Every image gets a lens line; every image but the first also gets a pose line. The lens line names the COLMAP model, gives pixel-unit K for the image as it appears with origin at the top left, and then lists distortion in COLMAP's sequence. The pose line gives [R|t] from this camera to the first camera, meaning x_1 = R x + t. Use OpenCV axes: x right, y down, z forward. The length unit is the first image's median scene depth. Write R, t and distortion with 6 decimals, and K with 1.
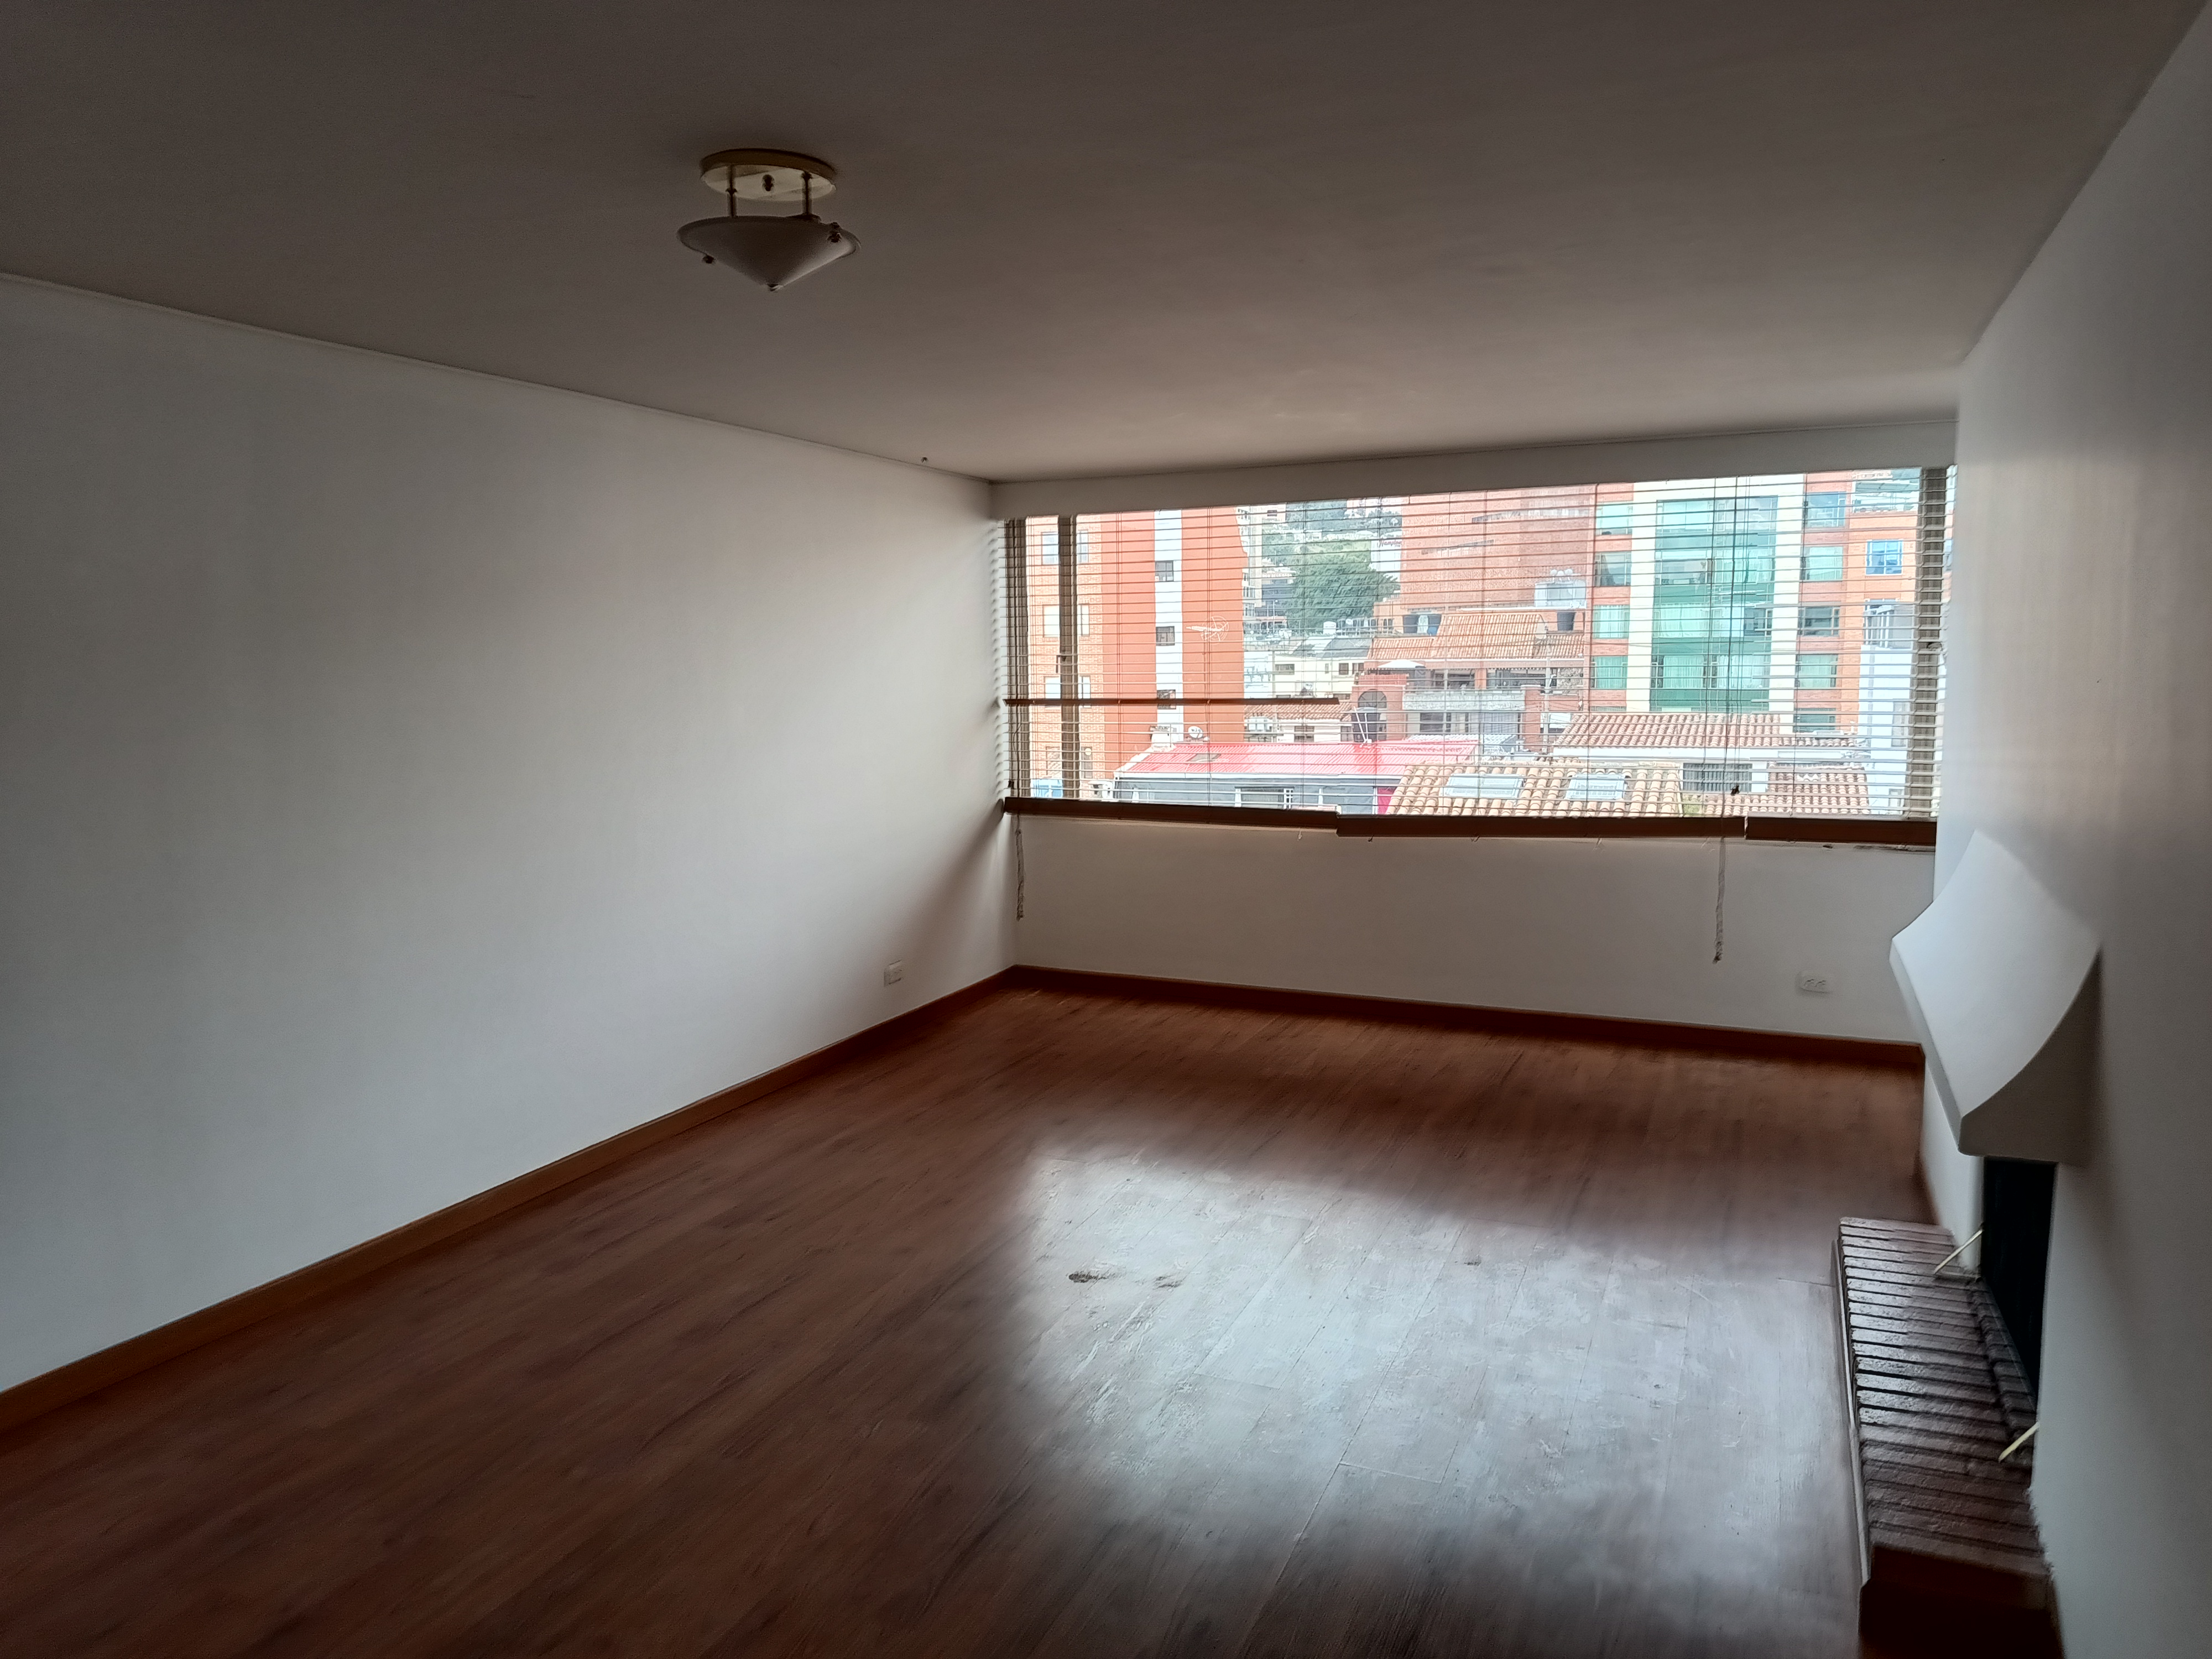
lens RADIAL K [[1550.8, 0, 1106.0], [0, 1550.8, 829.5], [0, 0, 1]] dist [0.108154, -0.083728]
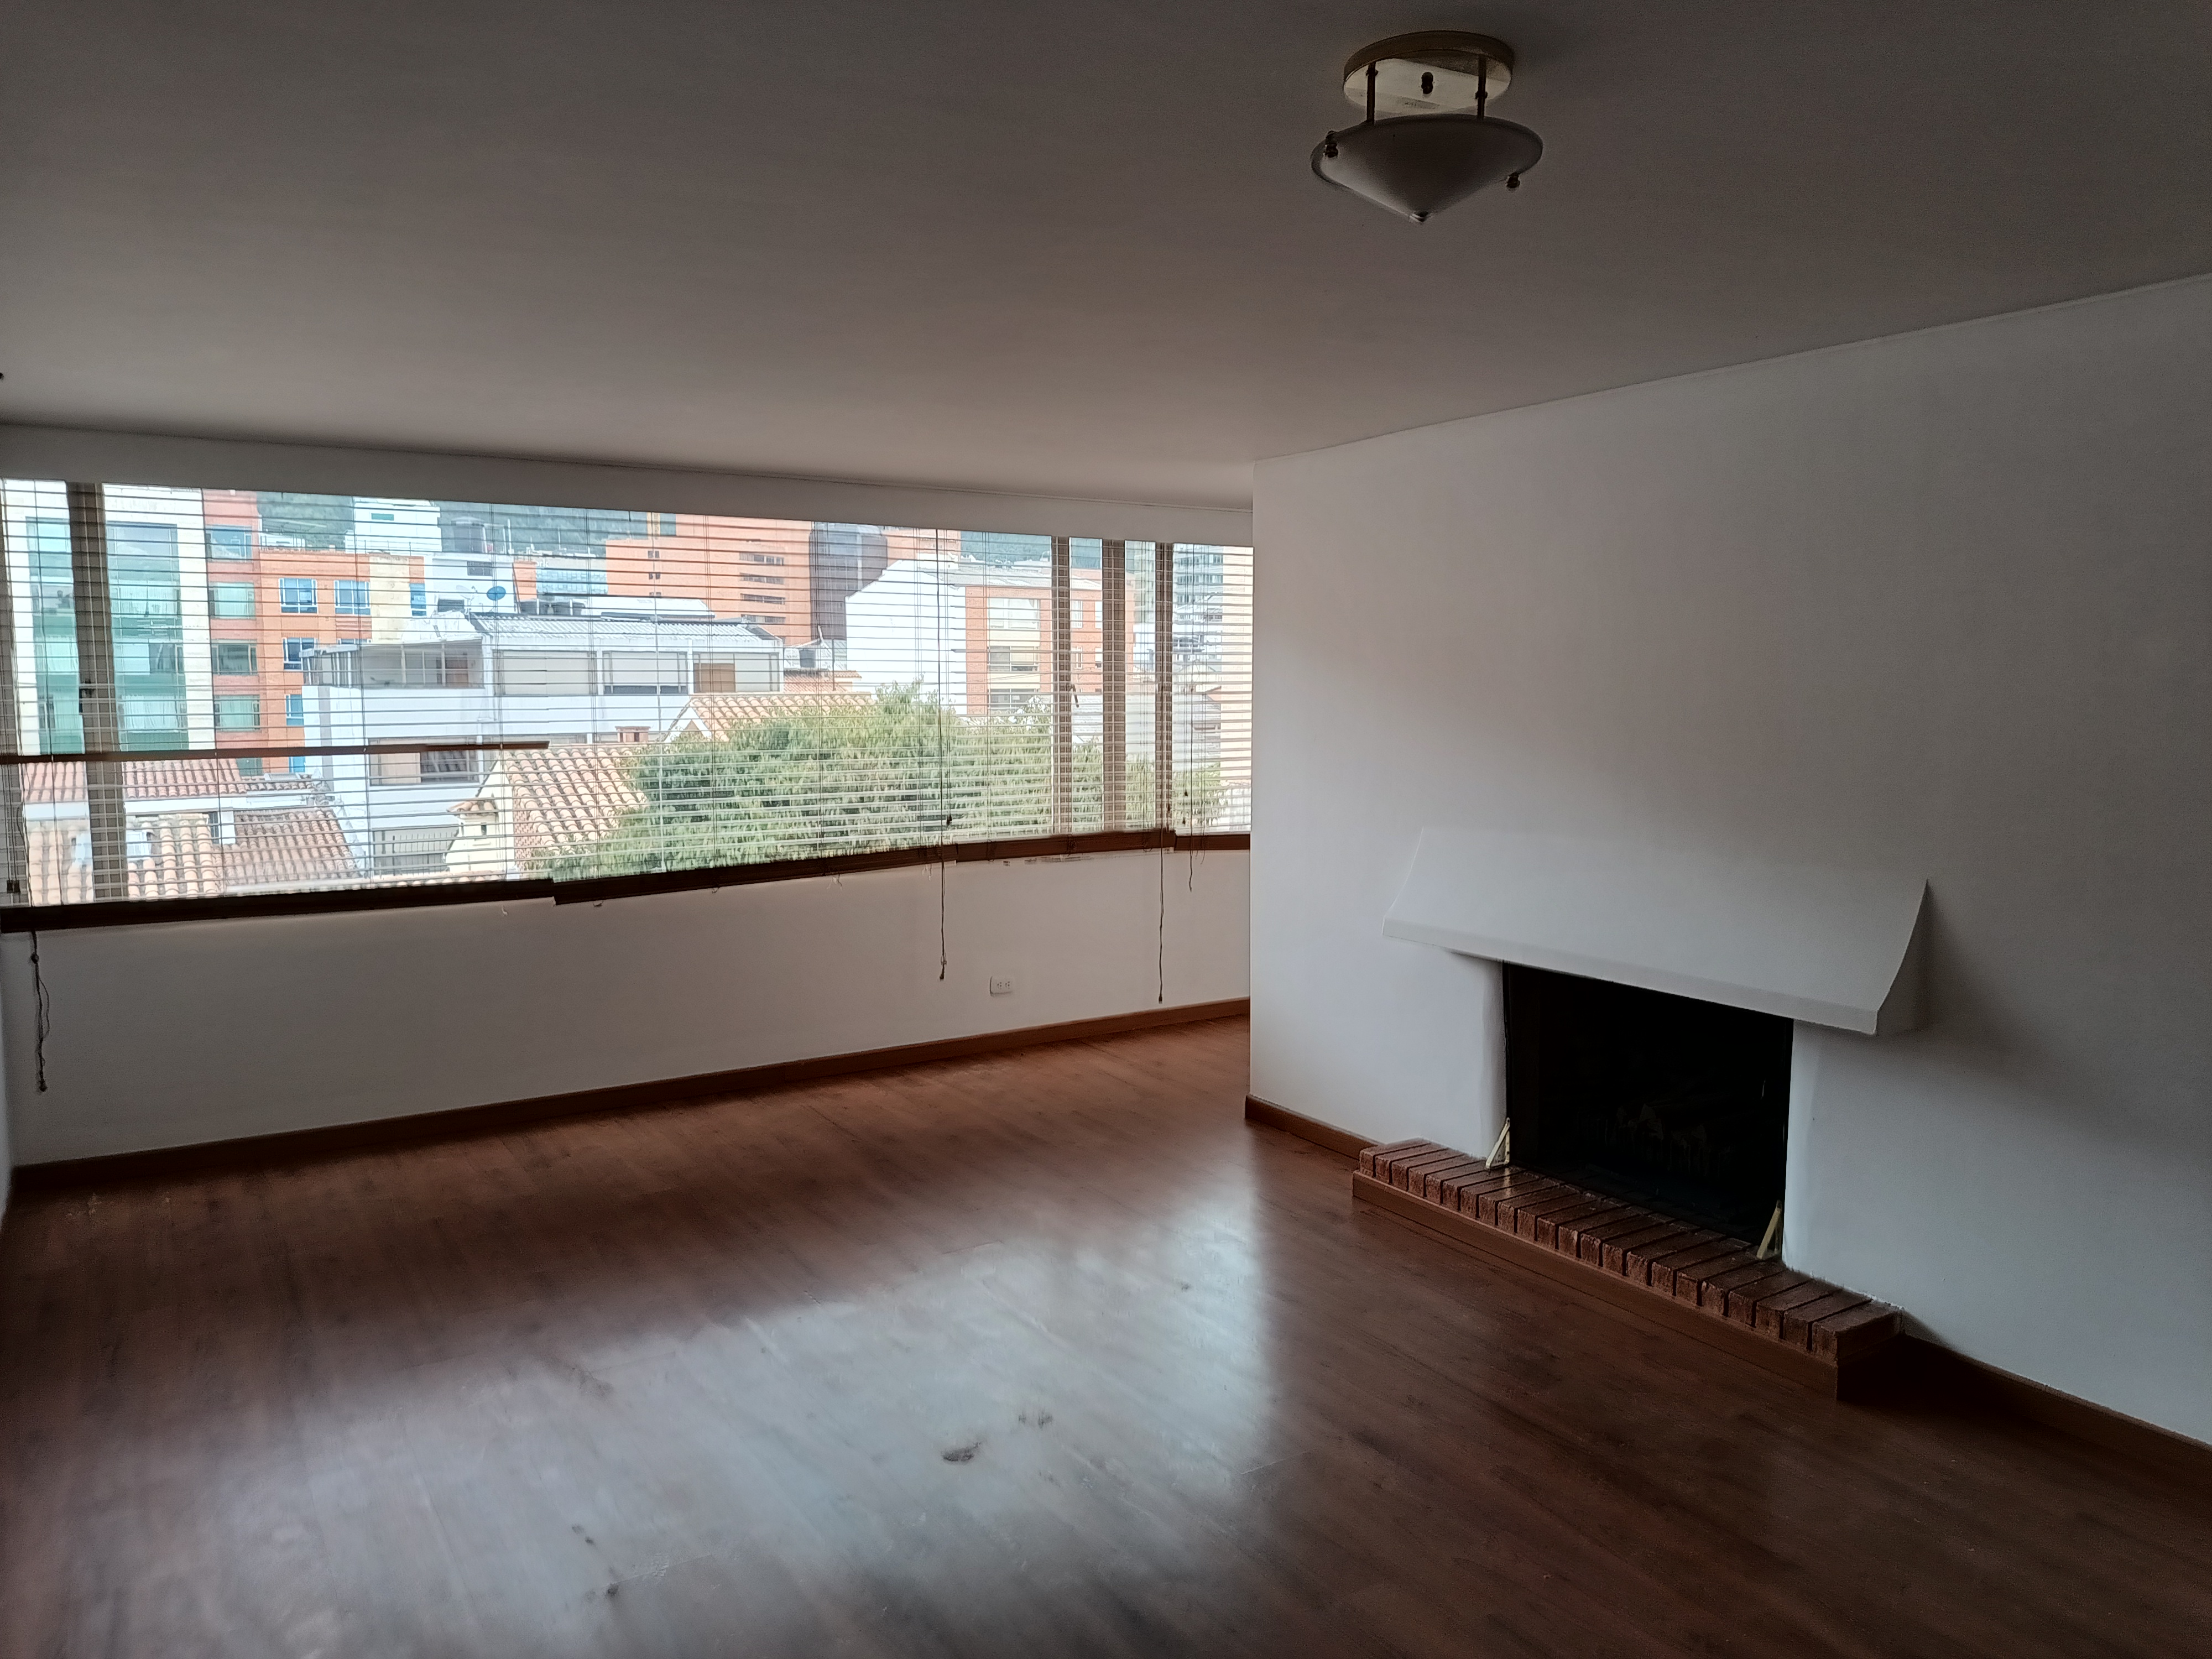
lens RADIAL K [[1543.1, 0, 1125.0], [0, 1543.1, 832.0], [0, 0, 1]] dist [0.057556, -0.083179]
pose [[0.550103, -0.072285, 0.831963, -0.398941], [0.091072, 0.995498, 0.026276, -0.031516], [-0.830116, 0.061314, 0.554209, 0.299971]]
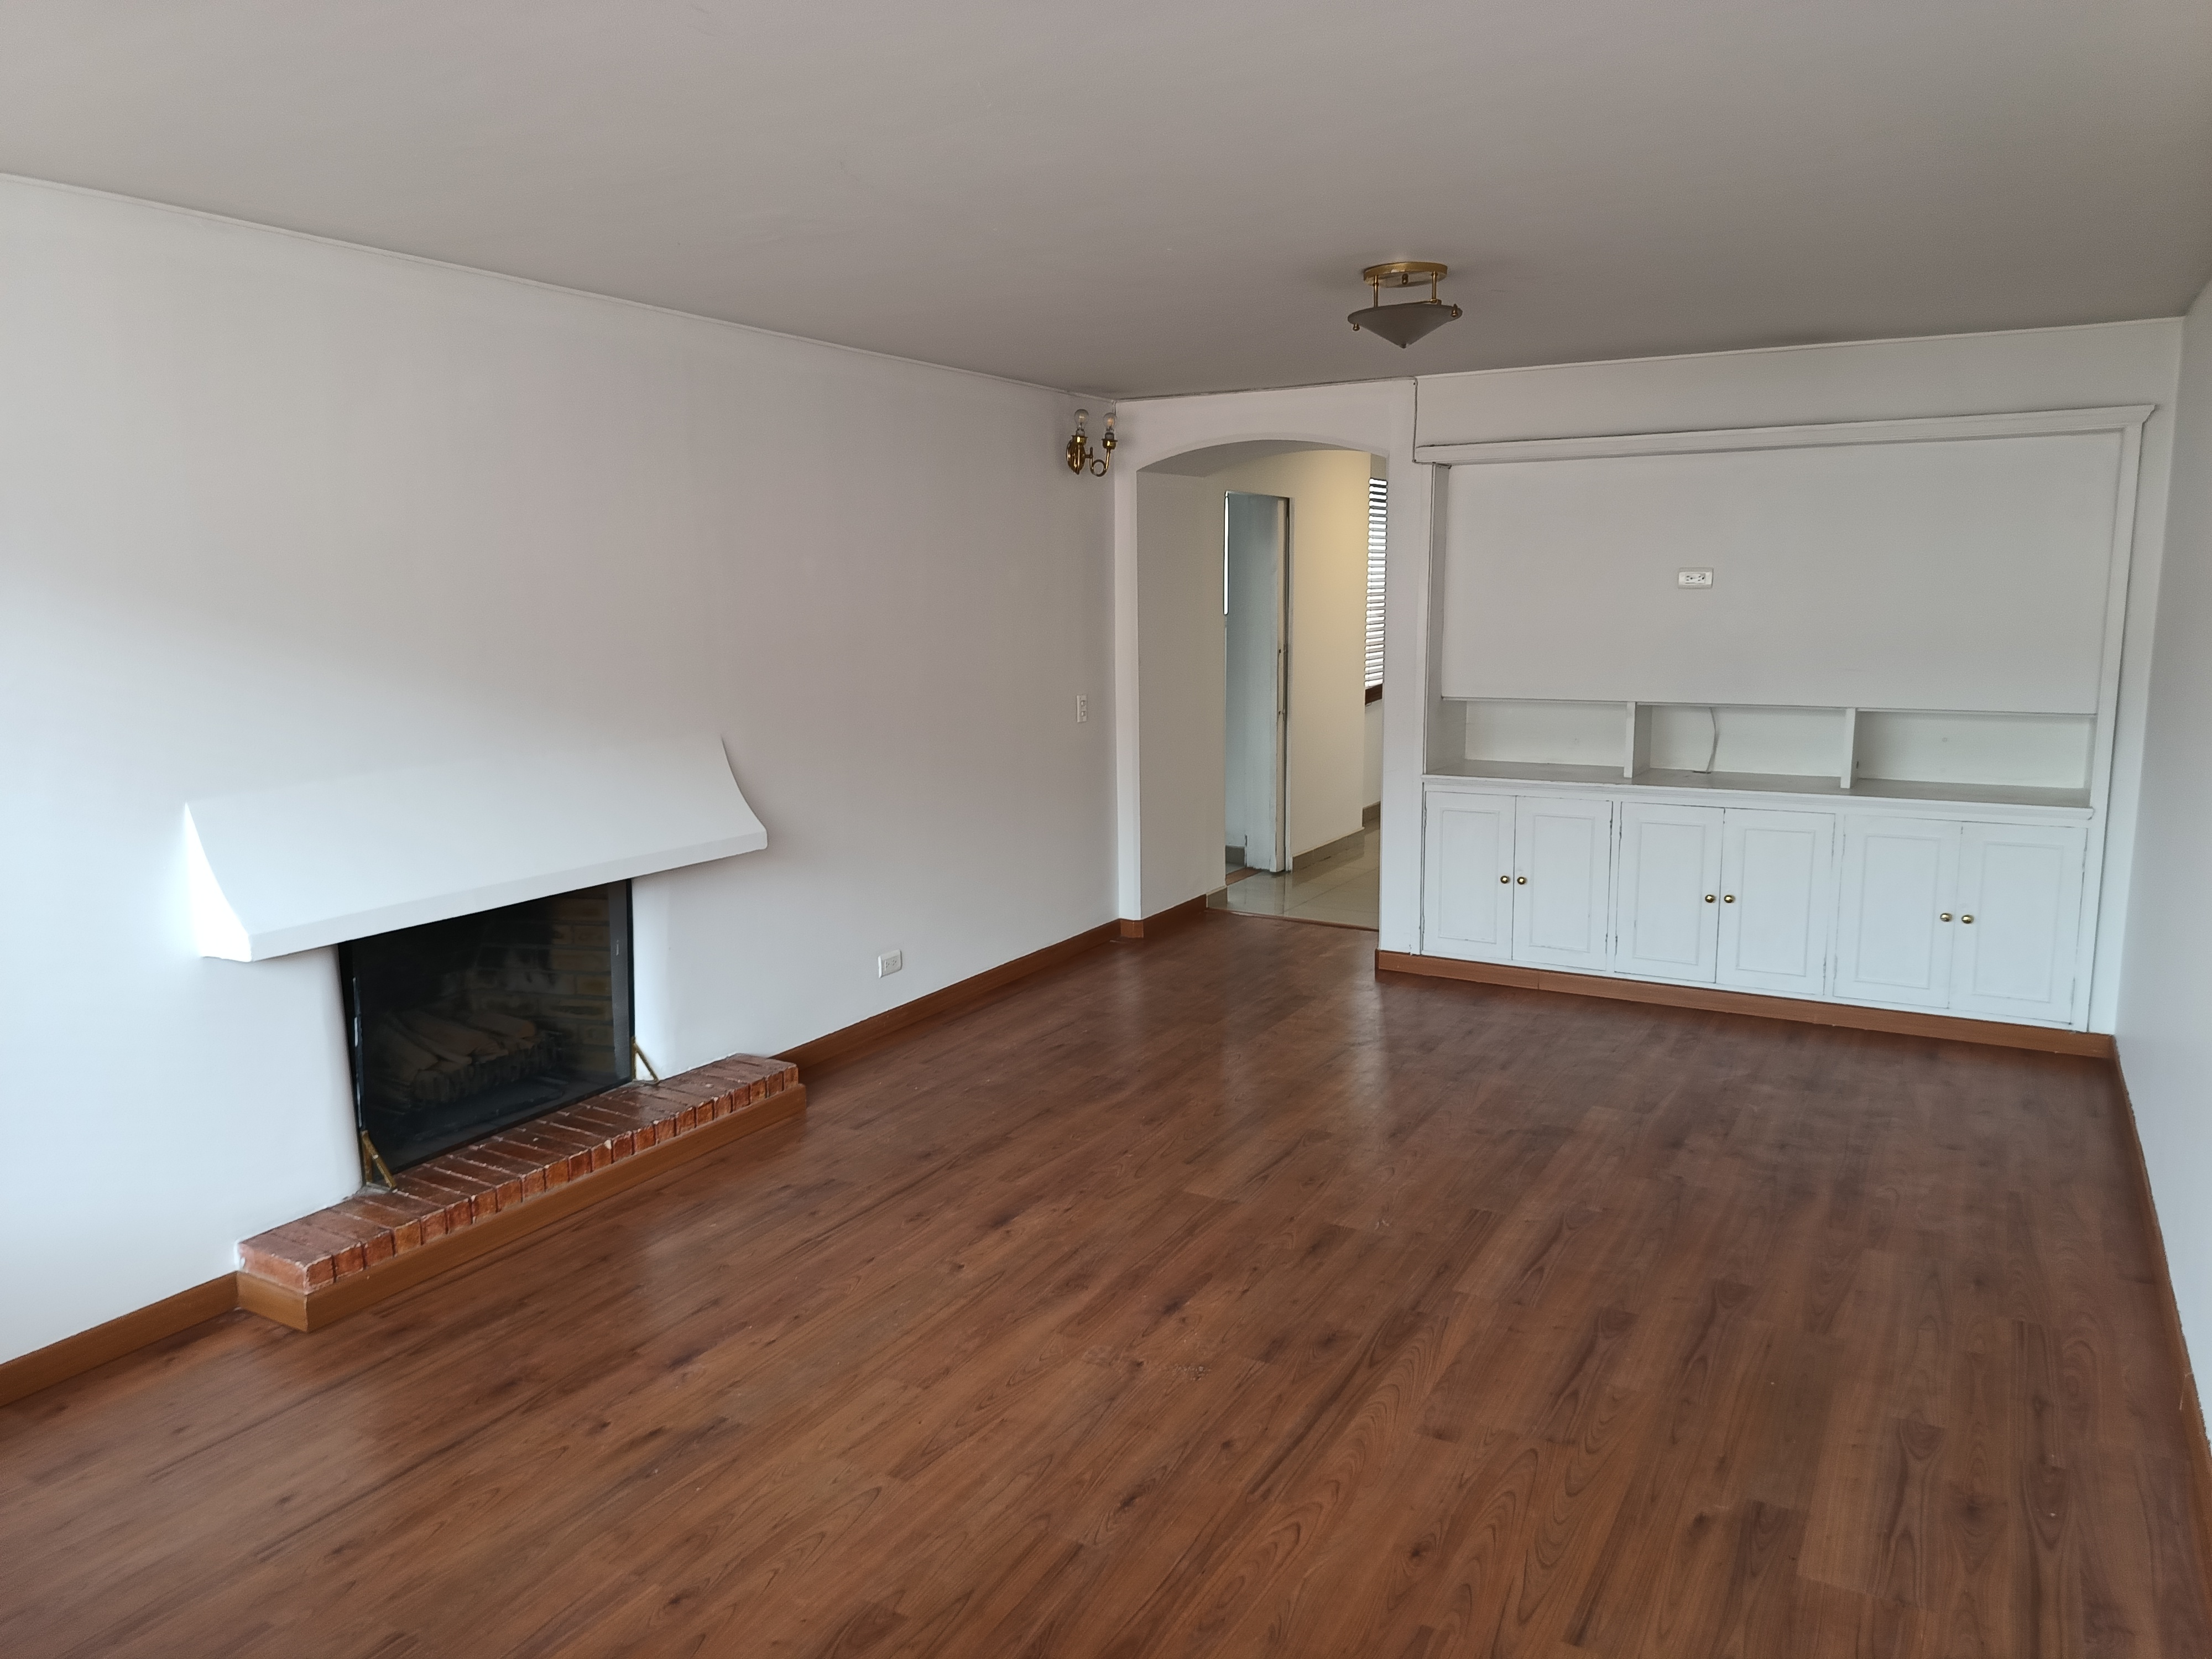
lens RADIAL K [[1543.1, 0, 1125.0], [0, 1543.1, 832.0], [0, 0, 1]] dist [0.057556, -0.083179]
pose [[-0.995164, 0.005334, 0.098086, -0.039020], [0.032115, 0.961318, 0.273564, -0.127144], [-0.092832, 0.275391, -0.956840, 1.095897]]
